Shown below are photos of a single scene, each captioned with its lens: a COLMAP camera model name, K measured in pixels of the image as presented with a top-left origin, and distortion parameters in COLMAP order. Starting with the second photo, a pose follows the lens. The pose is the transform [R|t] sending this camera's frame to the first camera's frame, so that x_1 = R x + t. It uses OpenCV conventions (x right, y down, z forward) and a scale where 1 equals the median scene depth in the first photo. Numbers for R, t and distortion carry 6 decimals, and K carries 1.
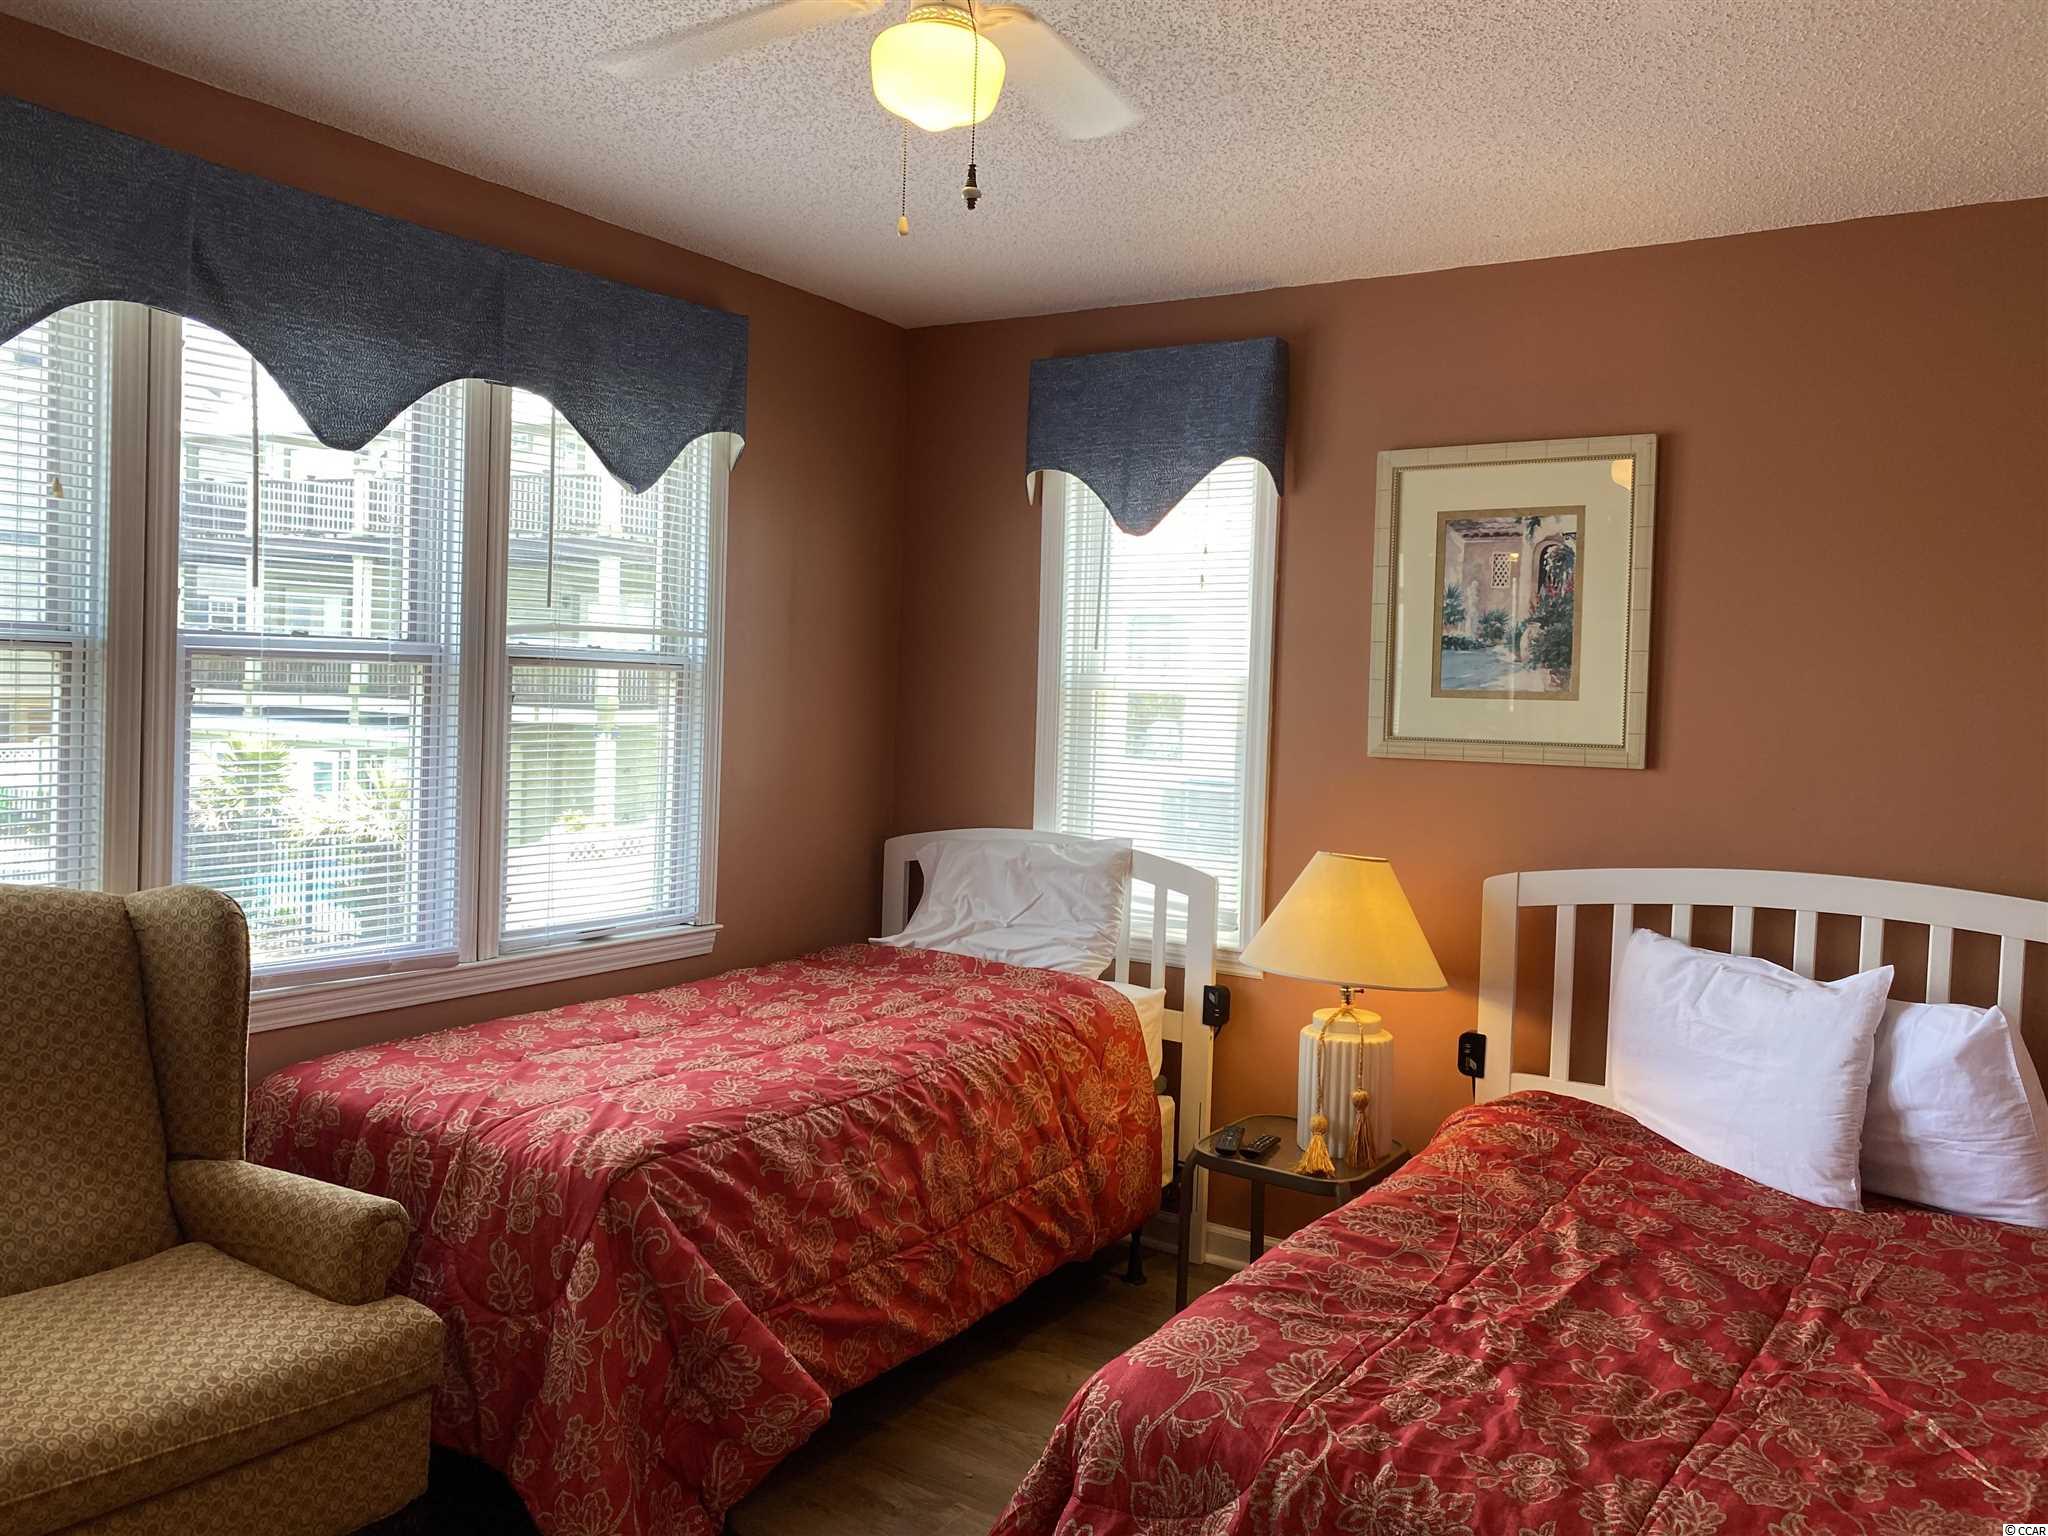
lens RADIAL K [[1577.6, 0, 1009.9], [0, 1577.6, 755.5], [0, 0, 1]] dist [0.051832, -0.050645]
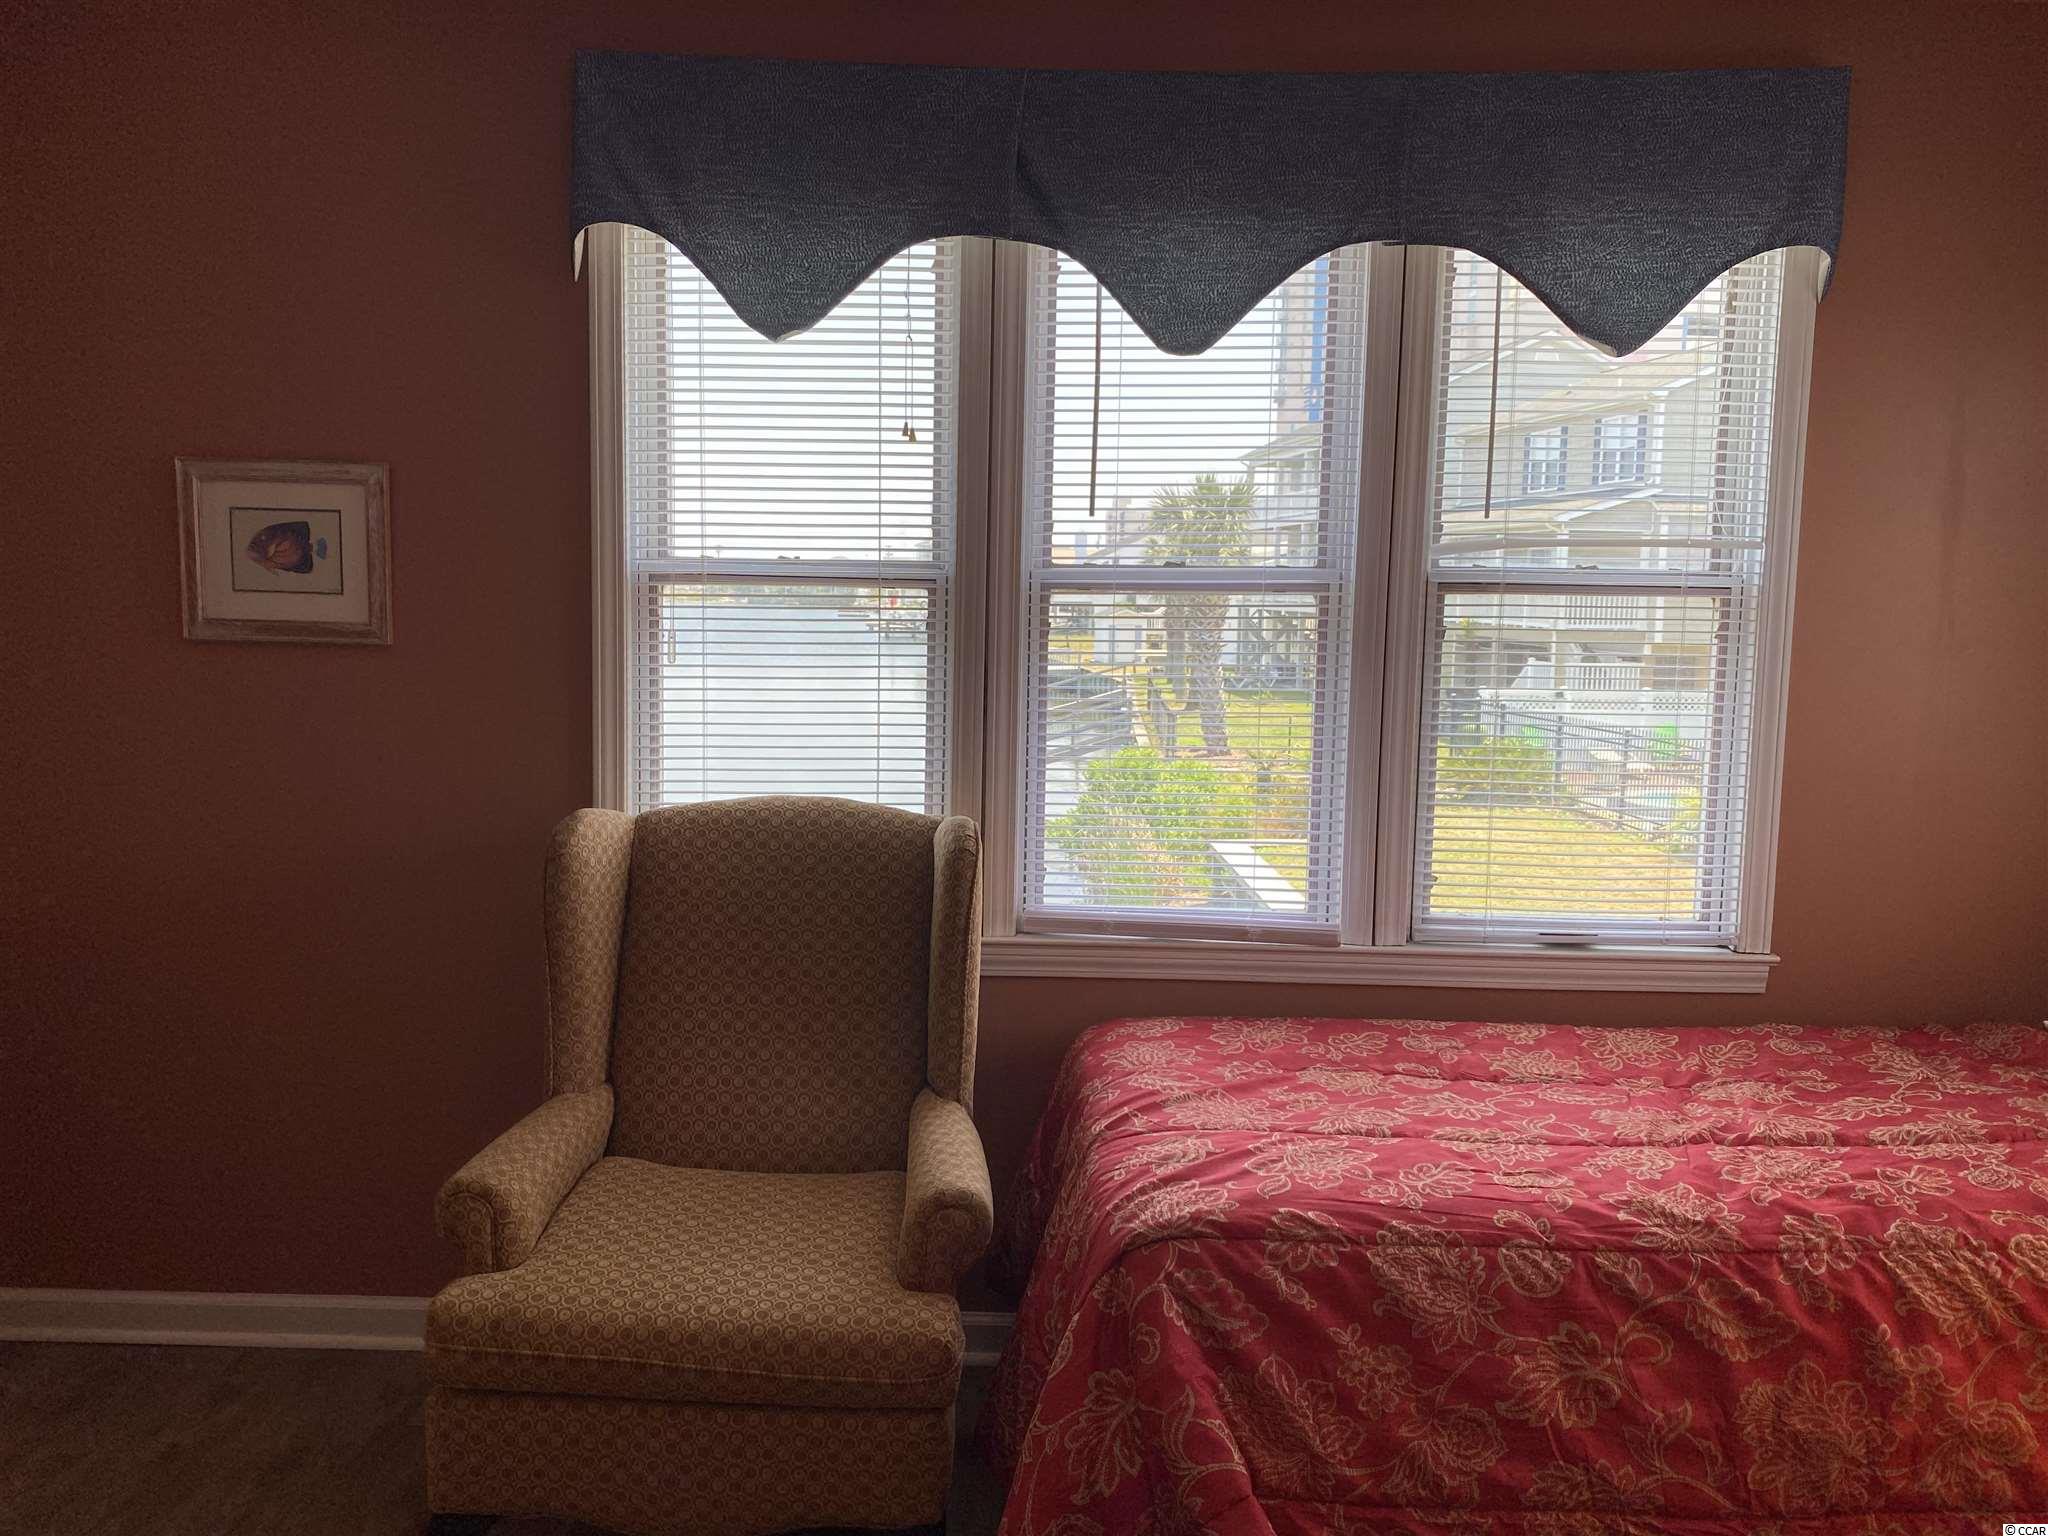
lens RADIAL K [[1577.6, 0, 1029.2], [0, 1577.6, 755.7], [0, 0, 1]] dist [0.051832, -0.050645]
pose [[0.546852, 0.063882, -0.834789, 0.298640], [-0.036470, 0.997956, 0.052478, -0.010198], [0.836435, 0.001748, 0.548064, 0.443299]]
